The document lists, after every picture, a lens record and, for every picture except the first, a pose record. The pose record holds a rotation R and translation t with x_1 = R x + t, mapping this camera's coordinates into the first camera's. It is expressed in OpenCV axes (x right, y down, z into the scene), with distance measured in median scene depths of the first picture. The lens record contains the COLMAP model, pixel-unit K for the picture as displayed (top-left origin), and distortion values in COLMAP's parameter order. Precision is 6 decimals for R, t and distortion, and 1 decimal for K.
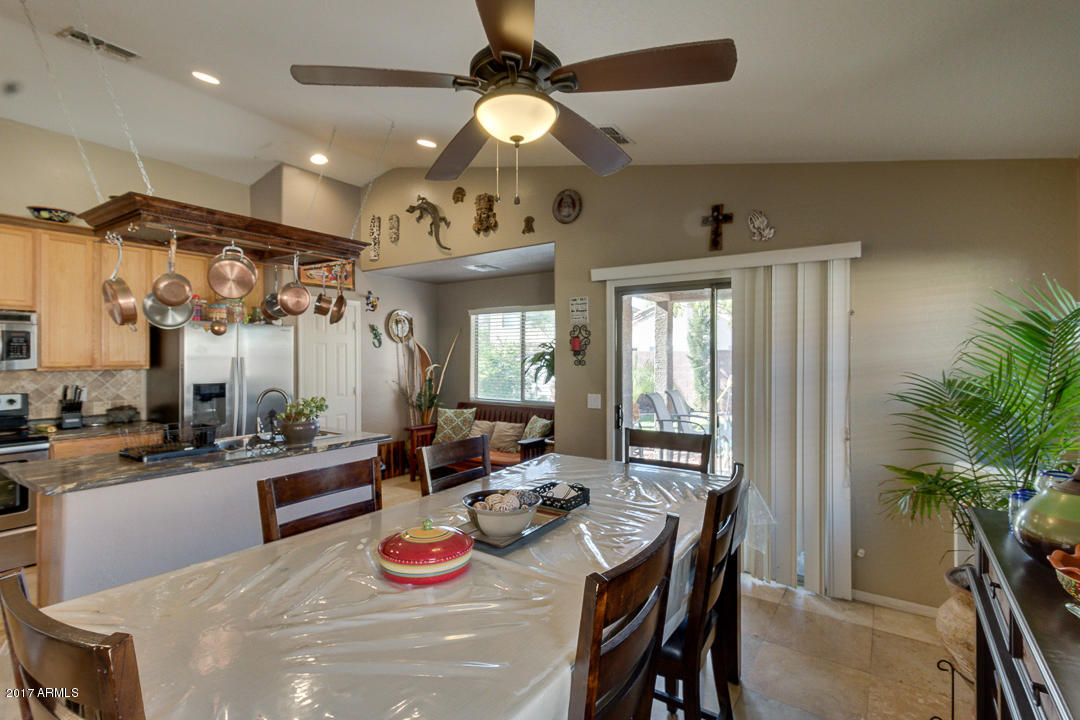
lens RADIAL K [[505.7, 0, 542.4], [0, 505.7, 357.5], [0, 0, 1]] dist [0.003878, 0.000441]
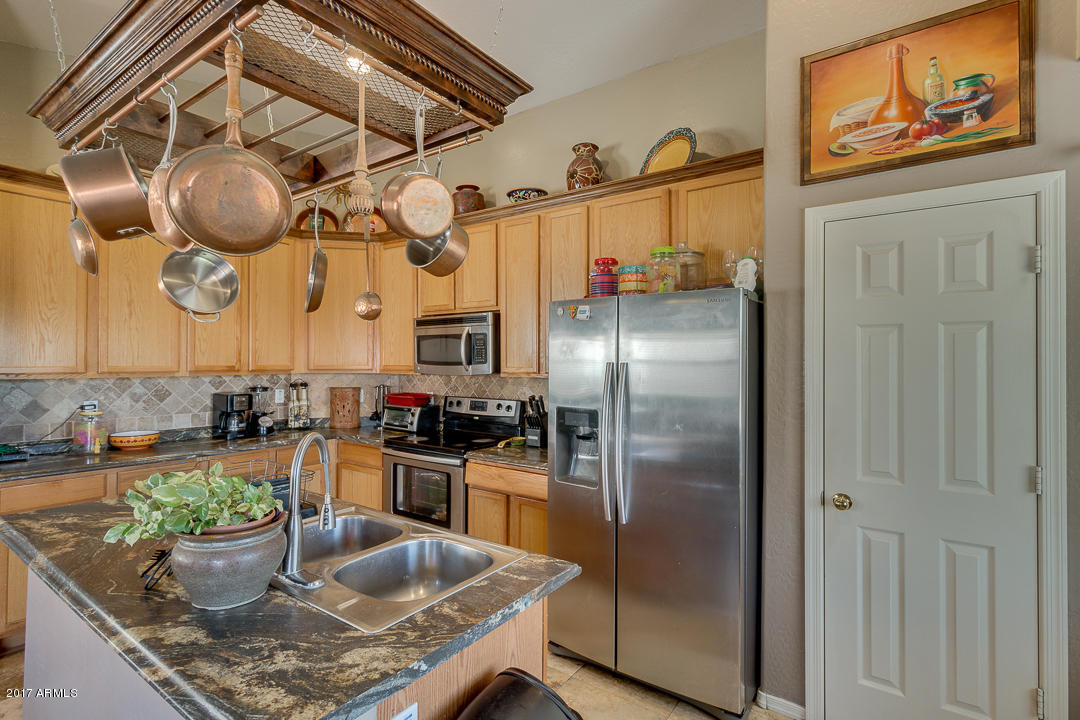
lens RADIAL K [[505.7, 0, 534.0], [0, 505.7, 360.1], [0, 0, 1]] dist [0.003878, 0.000441]
pose [[-0.024321, -0.003911, -0.999697, -0.085626], [-0.008606, 0.999956, -0.003703, 0.000292], [0.999667, 0.008513, -0.024353, 0.924209]]
